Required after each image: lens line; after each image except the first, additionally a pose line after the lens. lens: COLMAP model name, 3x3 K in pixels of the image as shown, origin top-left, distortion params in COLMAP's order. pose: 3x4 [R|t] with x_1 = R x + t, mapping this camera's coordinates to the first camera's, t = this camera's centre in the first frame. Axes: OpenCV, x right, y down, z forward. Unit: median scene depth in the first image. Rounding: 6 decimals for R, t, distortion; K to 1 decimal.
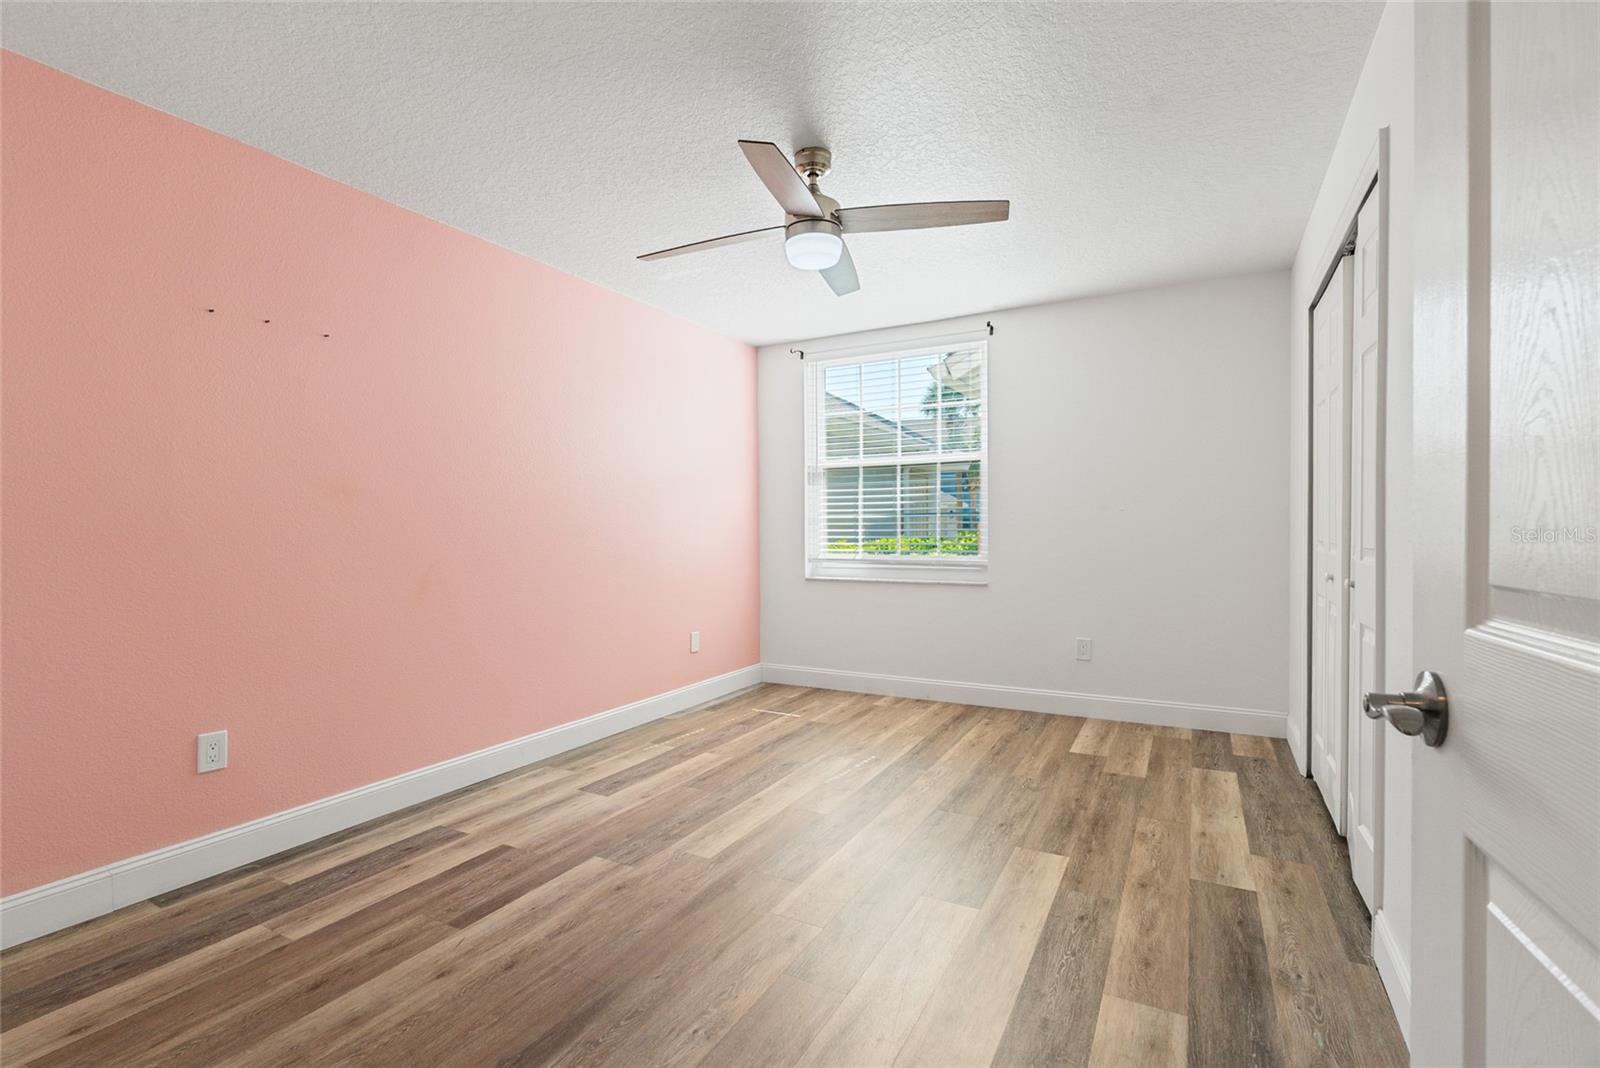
lens RADIAL K [[720.0, 0, 798.0], [0, 720.0, 529.5], [0, 0, 1]] dist [-0.008443, 0.001284]
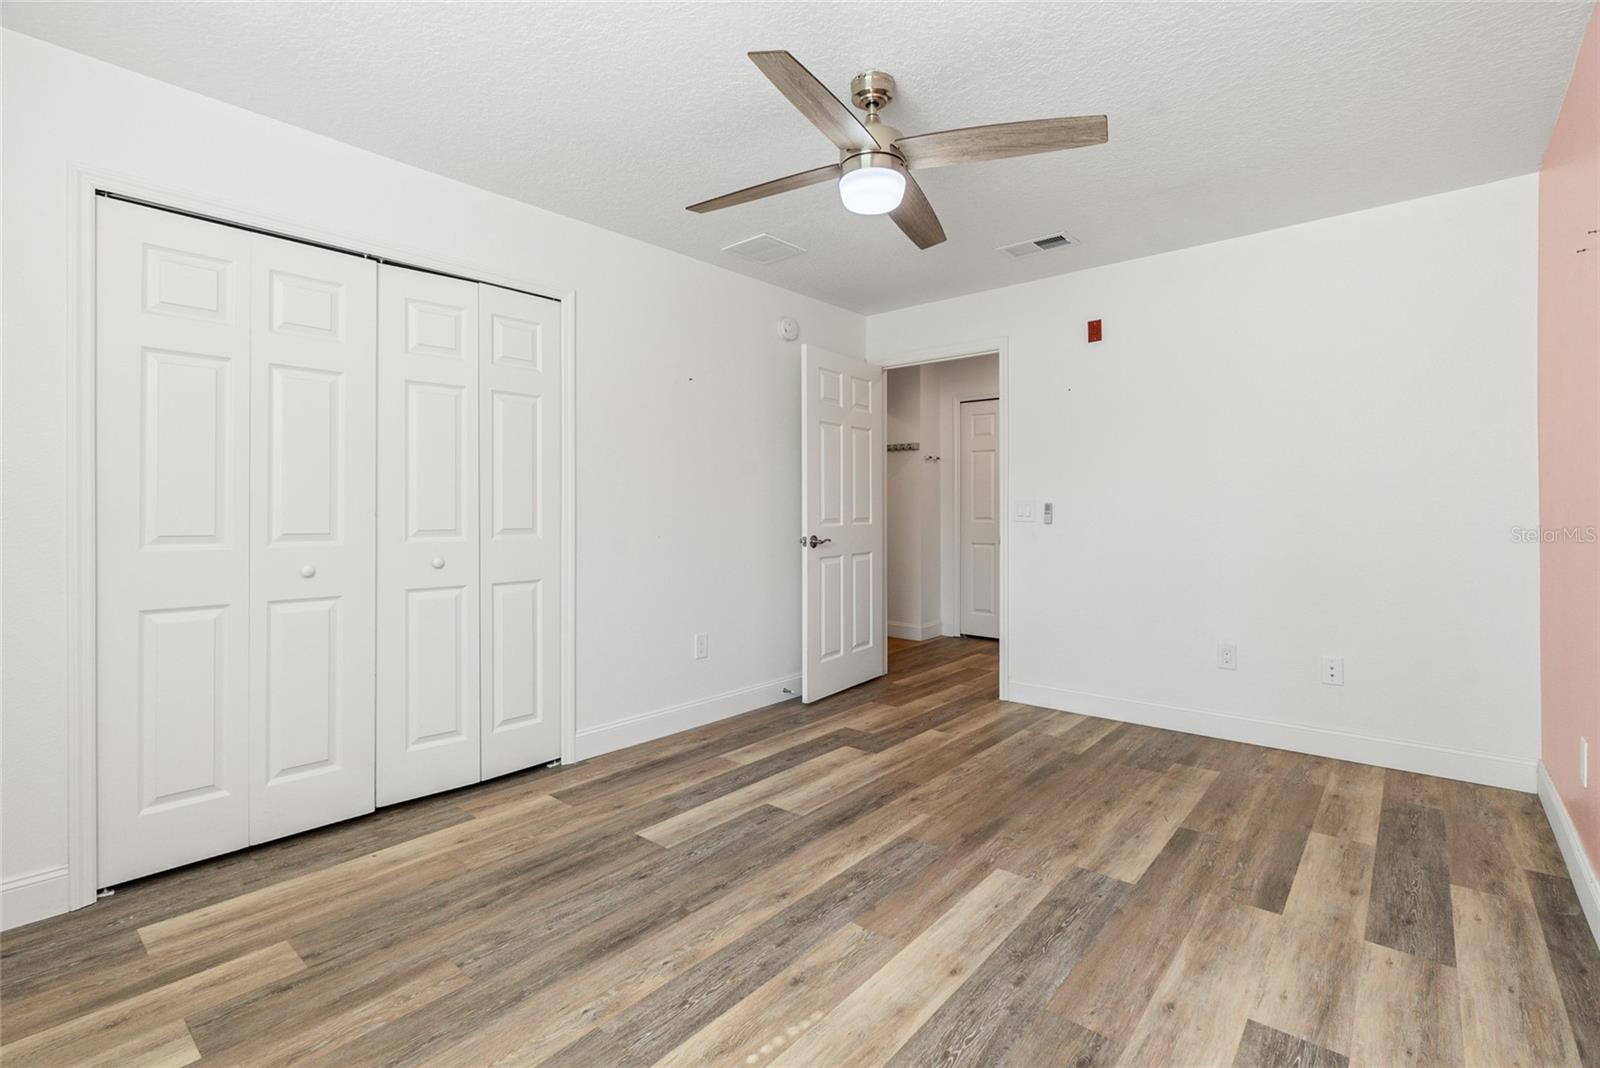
lens RADIAL K [[720.0, 0, 798.0], [0, 720.0, 529.5], [0, 0, 1]] dist [-0.008443, 0.001284]
pose [[-0.977467, 0.005429, 0.211017, -0.068709], [0.011366, 0.999573, 0.026935, -0.003387], [-0.210781, 0.028726, -0.977111, 1.910148]]
